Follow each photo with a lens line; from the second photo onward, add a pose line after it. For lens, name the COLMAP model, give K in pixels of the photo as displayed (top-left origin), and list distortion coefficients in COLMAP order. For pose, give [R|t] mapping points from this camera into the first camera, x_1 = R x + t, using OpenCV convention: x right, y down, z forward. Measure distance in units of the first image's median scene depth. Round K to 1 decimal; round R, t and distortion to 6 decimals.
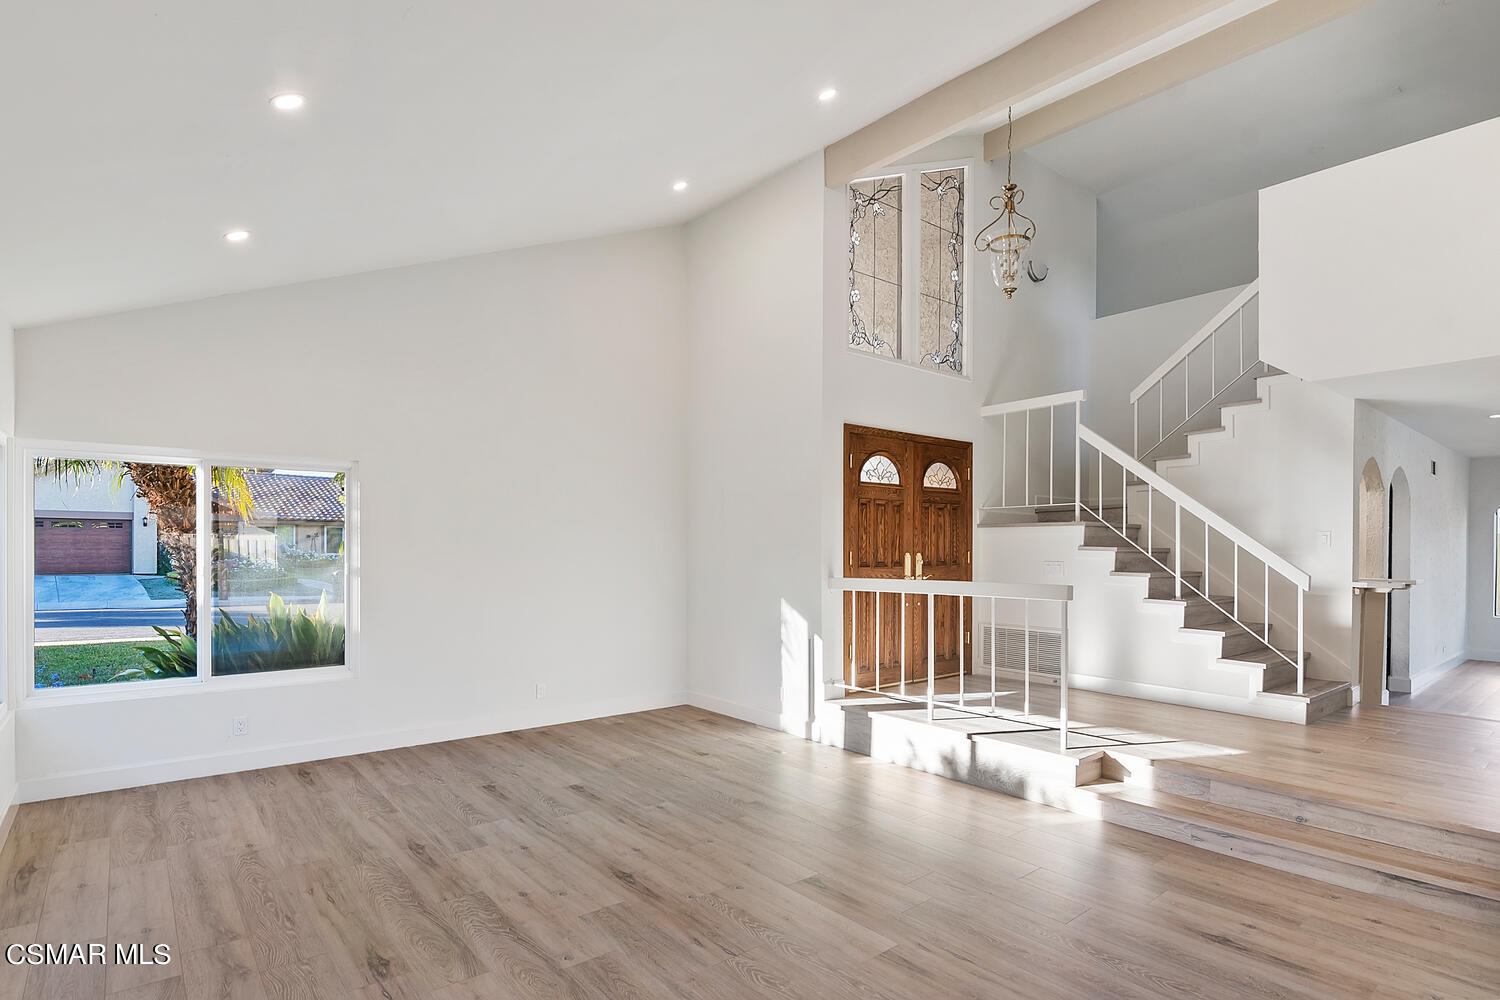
lens RADIAL K [[780.7, 0, 753.2], [0, 780.7, 548.2], [0, 0, 1]] dist [0.001051, -0.000131]
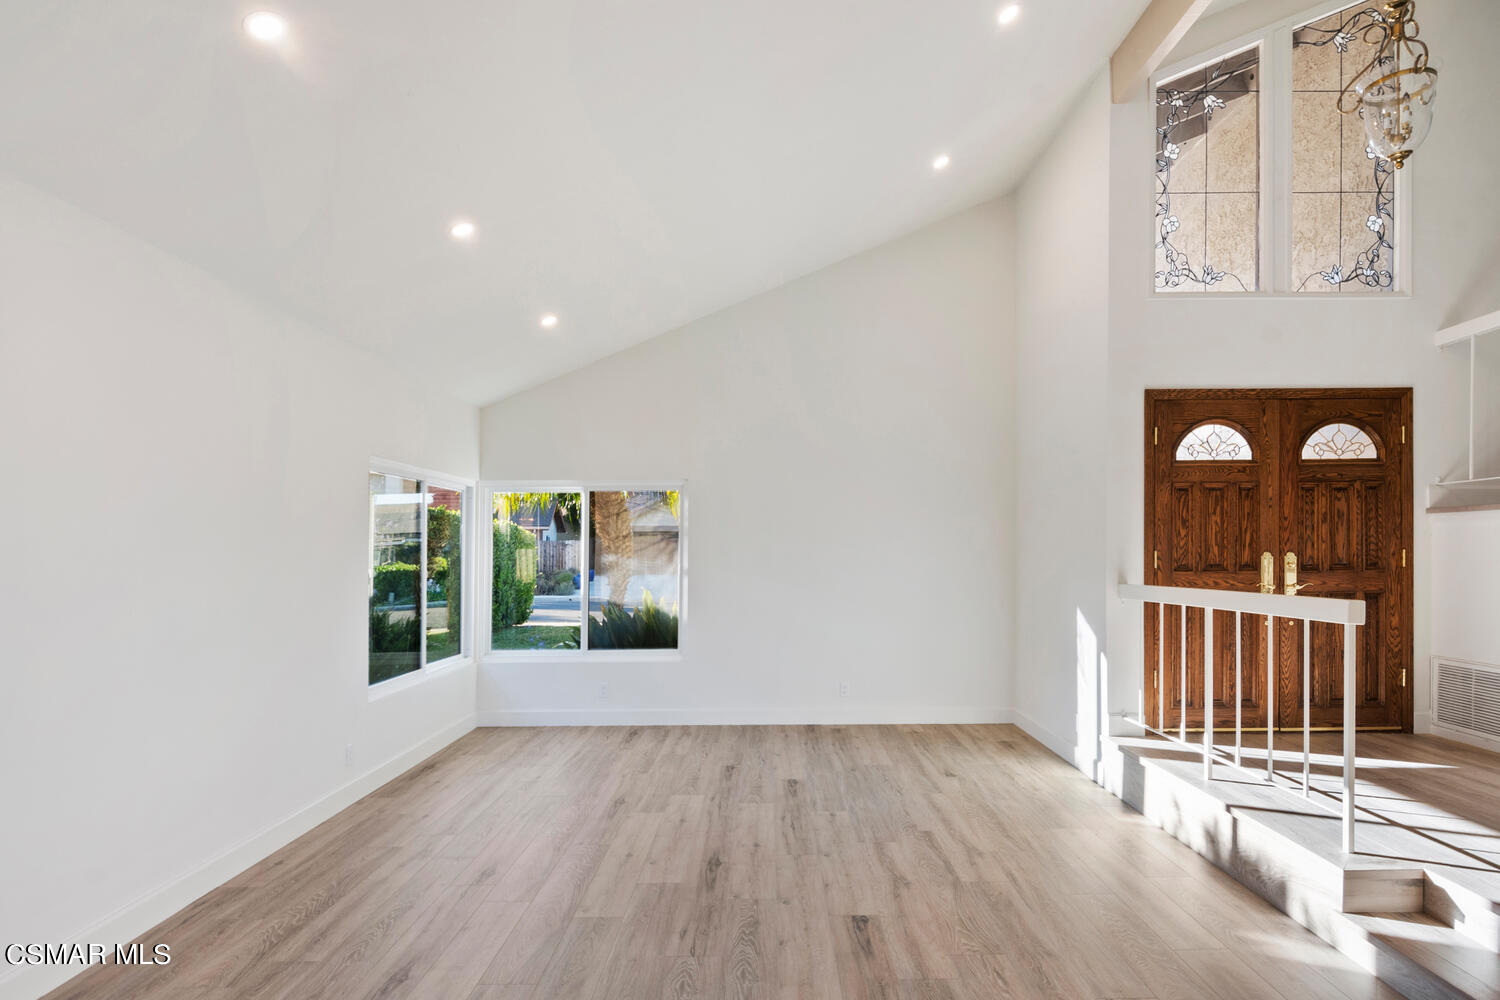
lens RADIAL K [[797.7, 0, 747.8], [0, 797.7, 537.5], [0, 0, 1]] dist [-0.000598, -0.000164]
pose [[0.760771, -0.019723, -0.648721, 0.325863], [0.008925, 0.999762, -0.019929, 0.002815], [0.648959, 0.009372, 0.760765, 0.120908]]
